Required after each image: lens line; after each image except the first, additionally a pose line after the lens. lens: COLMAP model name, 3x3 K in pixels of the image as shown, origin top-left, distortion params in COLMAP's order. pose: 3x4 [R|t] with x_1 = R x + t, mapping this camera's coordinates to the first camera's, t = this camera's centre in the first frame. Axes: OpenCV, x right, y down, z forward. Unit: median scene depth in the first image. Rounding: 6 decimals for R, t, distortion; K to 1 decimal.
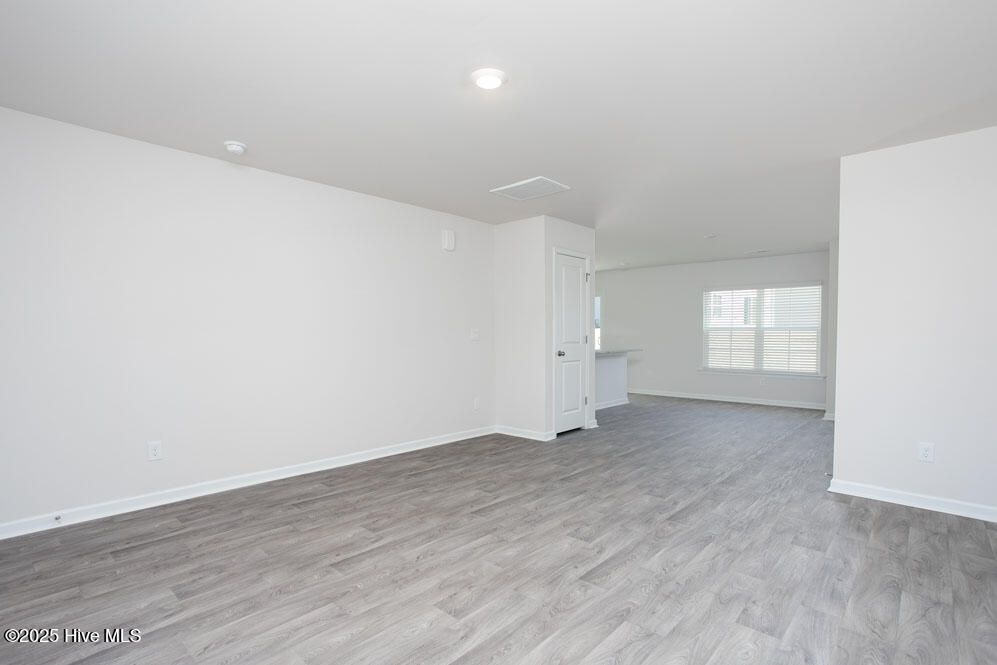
lens RADIAL K [[512.6, 0, 498.5], [0, 512.6, 332.5], [0, 0, 1]] dist [0.002507, 0.022905]
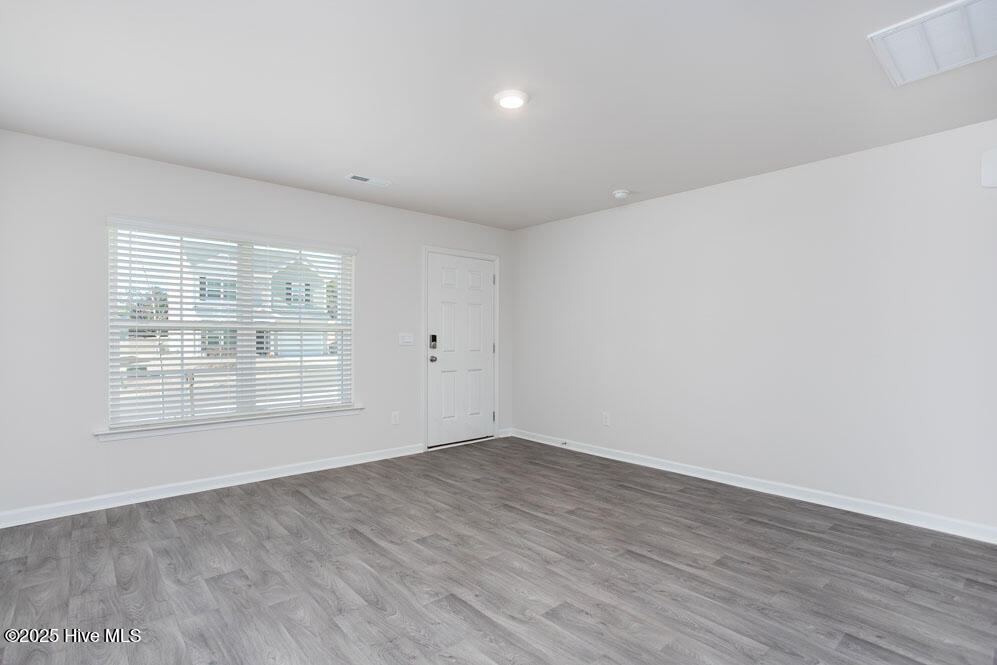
lens RADIAL K [[488.3, 0, 498.5], [0, 488.3, 332.5], [0, 0, 1]] dist [-0.001324, 0.022915]
pose [[-0.117211, -0.019983, -0.992906, 0.643381], [0.002330, 0.999789, -0.020397, 0.002906], [0.993104, -0.004704, -0.117140, 0.714312]]
